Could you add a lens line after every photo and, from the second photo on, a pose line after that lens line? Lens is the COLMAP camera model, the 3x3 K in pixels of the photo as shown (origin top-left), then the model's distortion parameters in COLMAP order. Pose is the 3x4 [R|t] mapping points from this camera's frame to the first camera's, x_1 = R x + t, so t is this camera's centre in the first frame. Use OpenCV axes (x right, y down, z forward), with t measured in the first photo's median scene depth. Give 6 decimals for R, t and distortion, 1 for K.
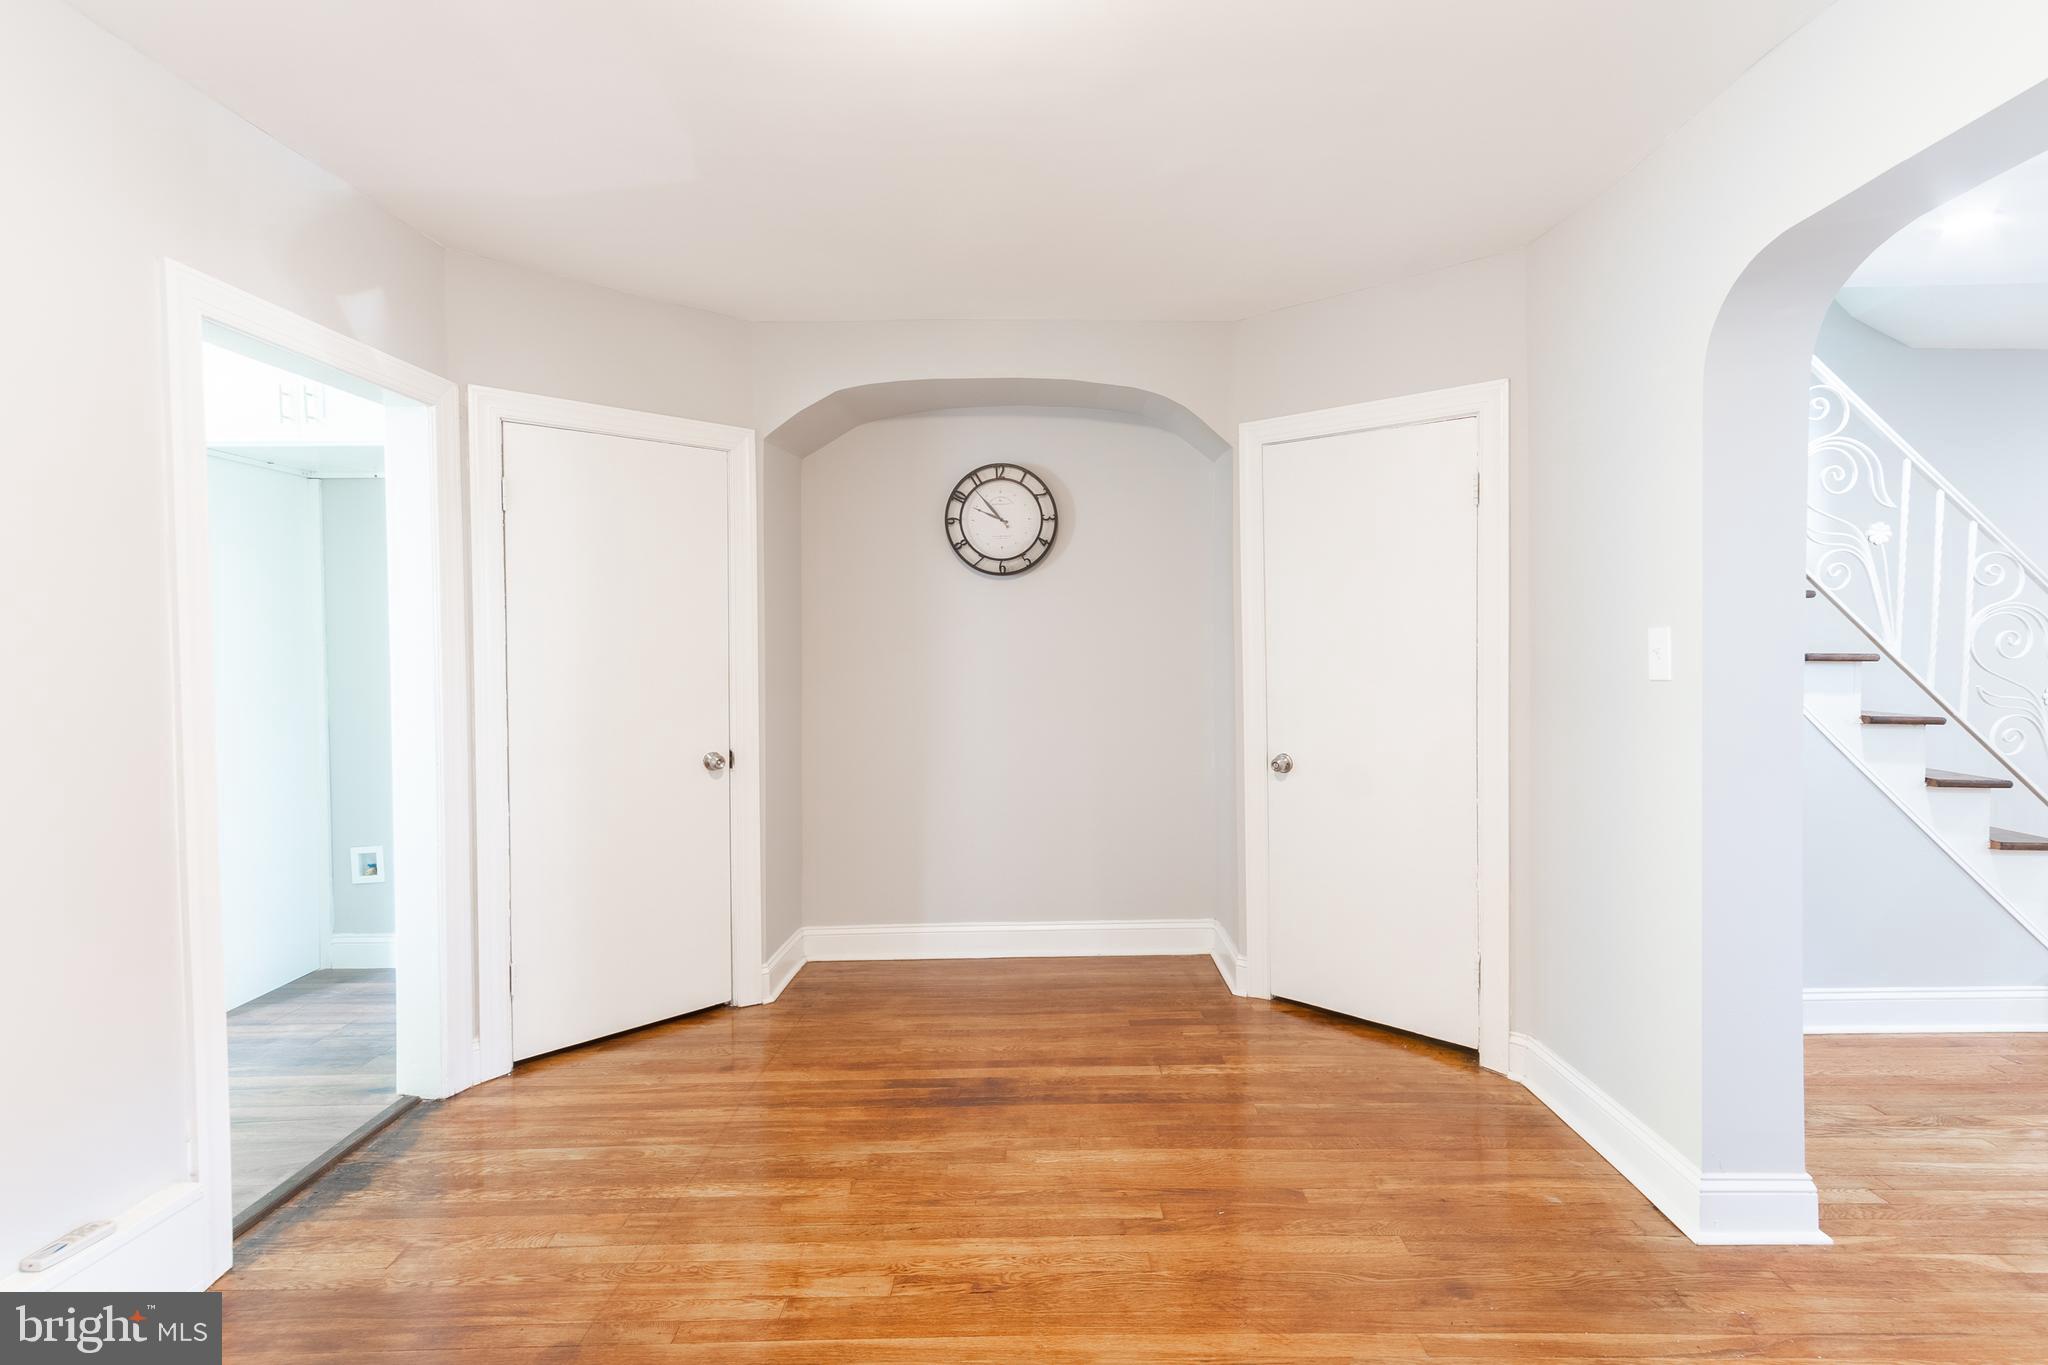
lens RADIAL K [[969.1, 0, 1033.3], [0, 969.1, 665.8], [0, 0, 1]] dist [0.009450, -0.000307]
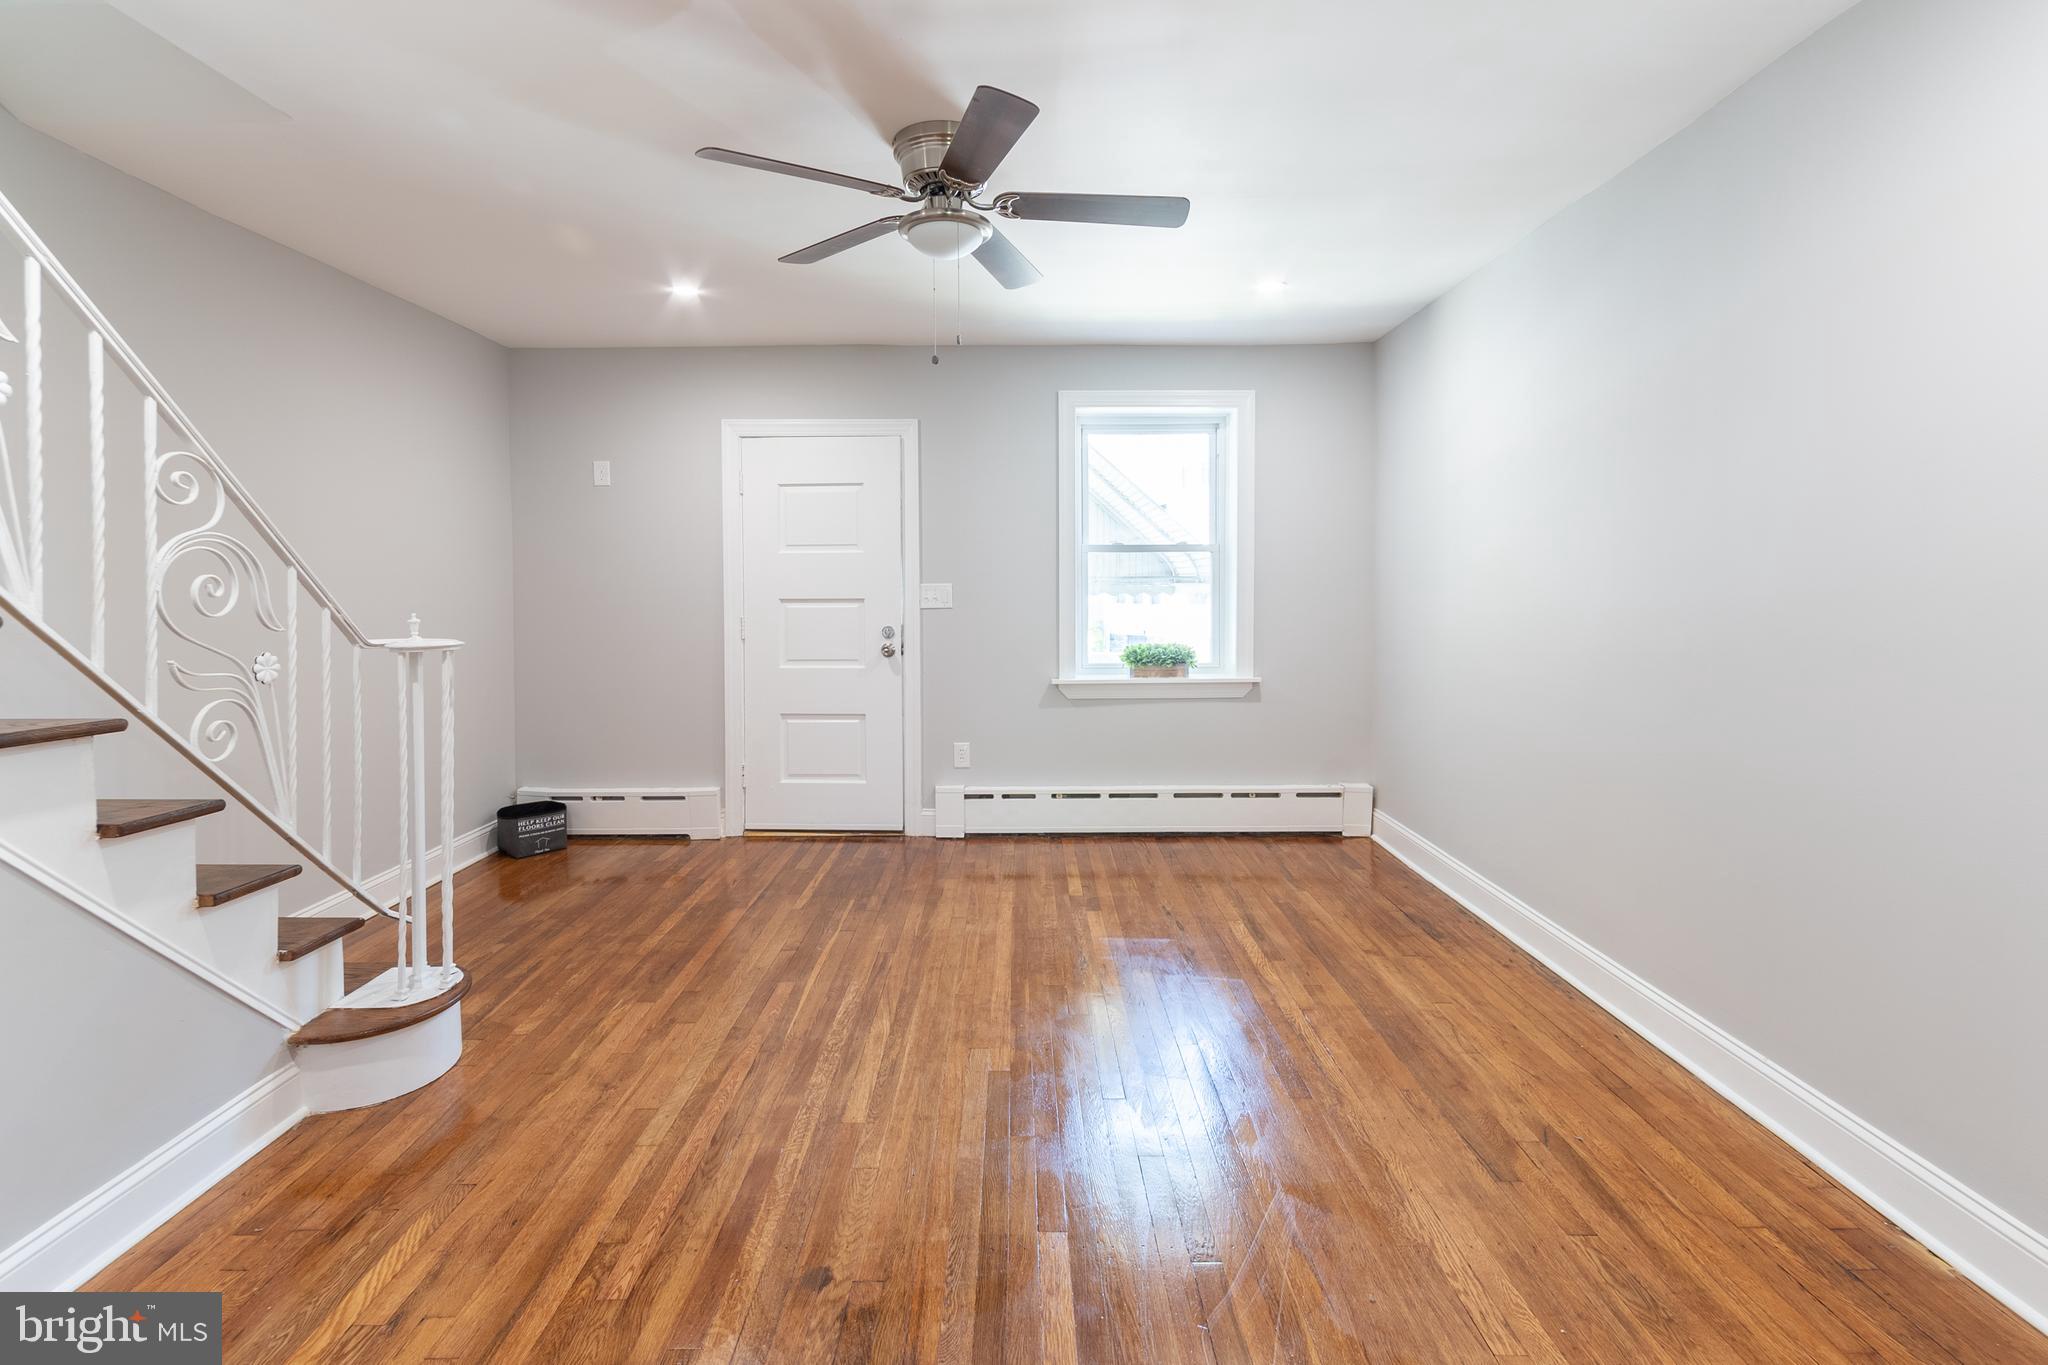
lens RADIAL K [[969.1, 0, 1067.5], [0, 969.1, 608.3], [0, 0, 1]] dist [0.009450, -0.000307]
pose [[-0.001756, -0.017215, 0.999850, 0.334581], [0.034256, 0.999264, 0.017265, -0.004709], [-0.999412, 0.034281, -0.001165, 0.420009]]
